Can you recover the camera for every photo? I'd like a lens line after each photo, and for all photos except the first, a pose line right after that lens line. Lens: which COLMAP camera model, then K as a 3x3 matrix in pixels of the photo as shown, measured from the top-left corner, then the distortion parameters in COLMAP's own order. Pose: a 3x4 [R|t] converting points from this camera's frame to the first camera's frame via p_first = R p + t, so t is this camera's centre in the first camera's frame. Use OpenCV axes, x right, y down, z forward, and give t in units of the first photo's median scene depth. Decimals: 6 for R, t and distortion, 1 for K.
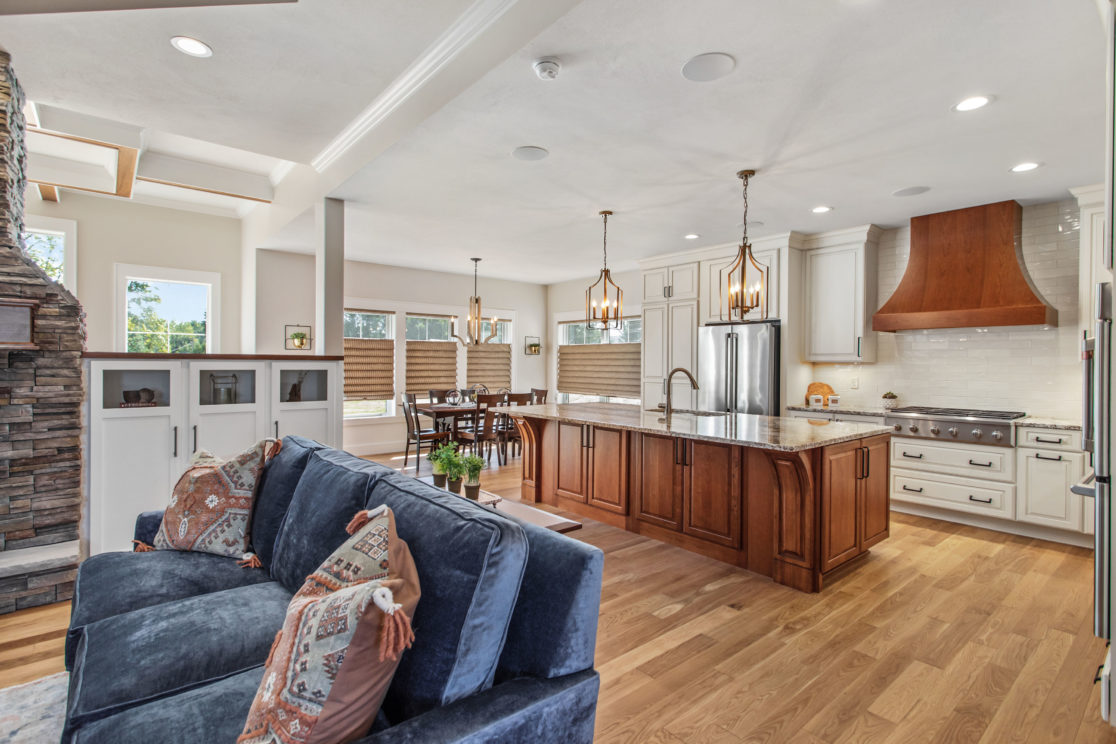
lens RADIAL K [[535.8, 0, 559.6], [0, 535.8, 366.6], [0, 0, 1]] dist [0.010026, 0.000254]
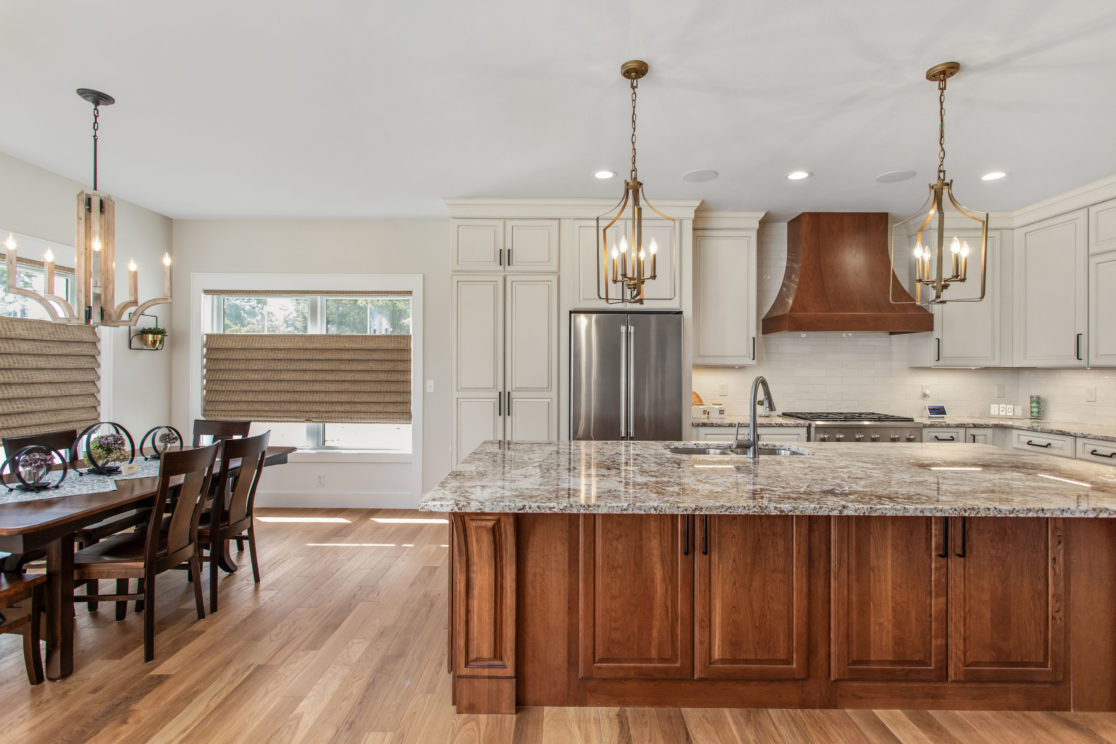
lens RADIAL K [[531.2, 0, 553.5], [0, 531.2, 368.0], [0, 0, 1]] dist [0.003630, -0.000296]
pose [[0.653624, -0.003580, 0.756811, -0.355439], [0.005005, 0.999987, 0.000407, -0.007939], [-0.756803, 0.003522, 0.653634, 0.770381]]
